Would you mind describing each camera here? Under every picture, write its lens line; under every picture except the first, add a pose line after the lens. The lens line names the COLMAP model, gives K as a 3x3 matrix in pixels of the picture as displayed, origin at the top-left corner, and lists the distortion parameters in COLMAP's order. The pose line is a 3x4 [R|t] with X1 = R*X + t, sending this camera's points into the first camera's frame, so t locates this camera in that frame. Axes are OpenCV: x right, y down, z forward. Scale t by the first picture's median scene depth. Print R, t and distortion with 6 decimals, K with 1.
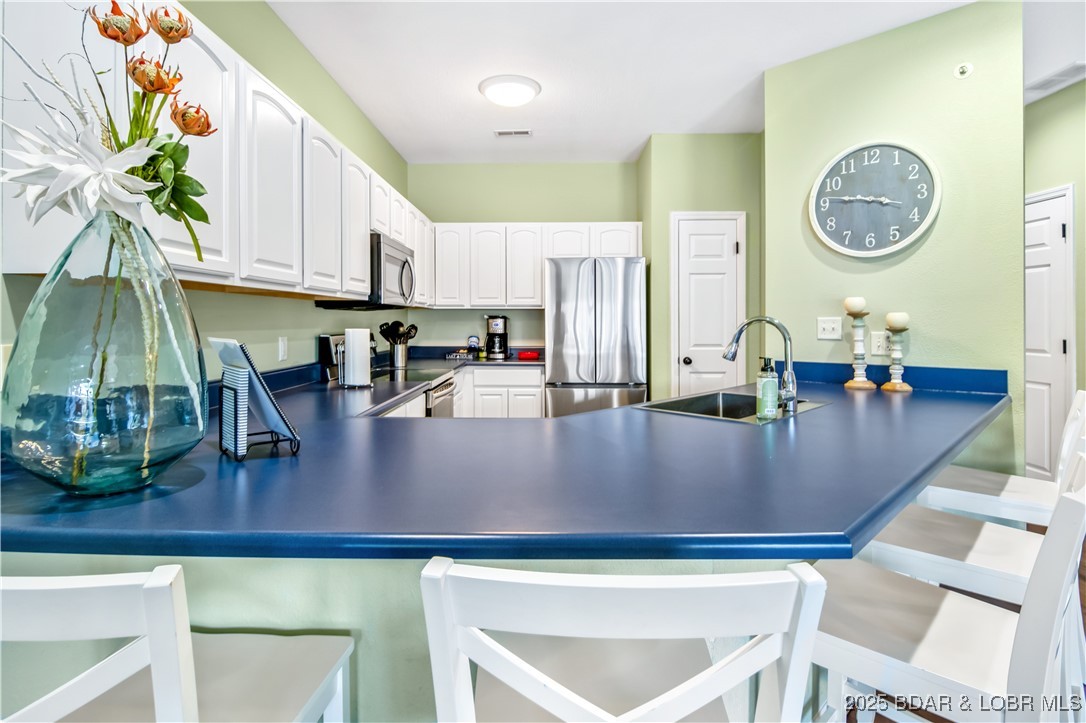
lens RADIAL K [[543.1, 0, 541.5], [0, 543.1, 310.7], [0, 0, 1]] dist [-0.003108, -0.000583]
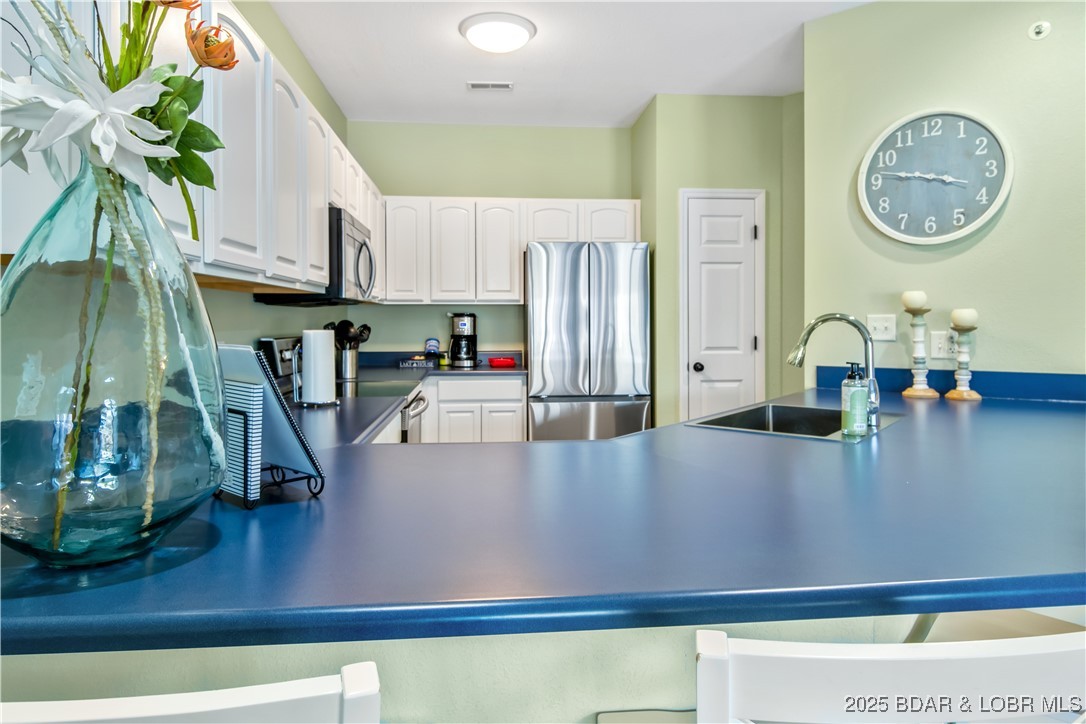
lens RADIAL K [[662.0, 0, 543.0], [0, 662.0, 306.7], [0, 0, 1]] dist [0.007150, 0.002571]
pose [[0.993859, -0.000001, 0.110653, -0.117055], [0.000069, 1.000000, -0.000611, 0.000392], [-0.110653, 0.000615, 0.993859, 0.022333]]
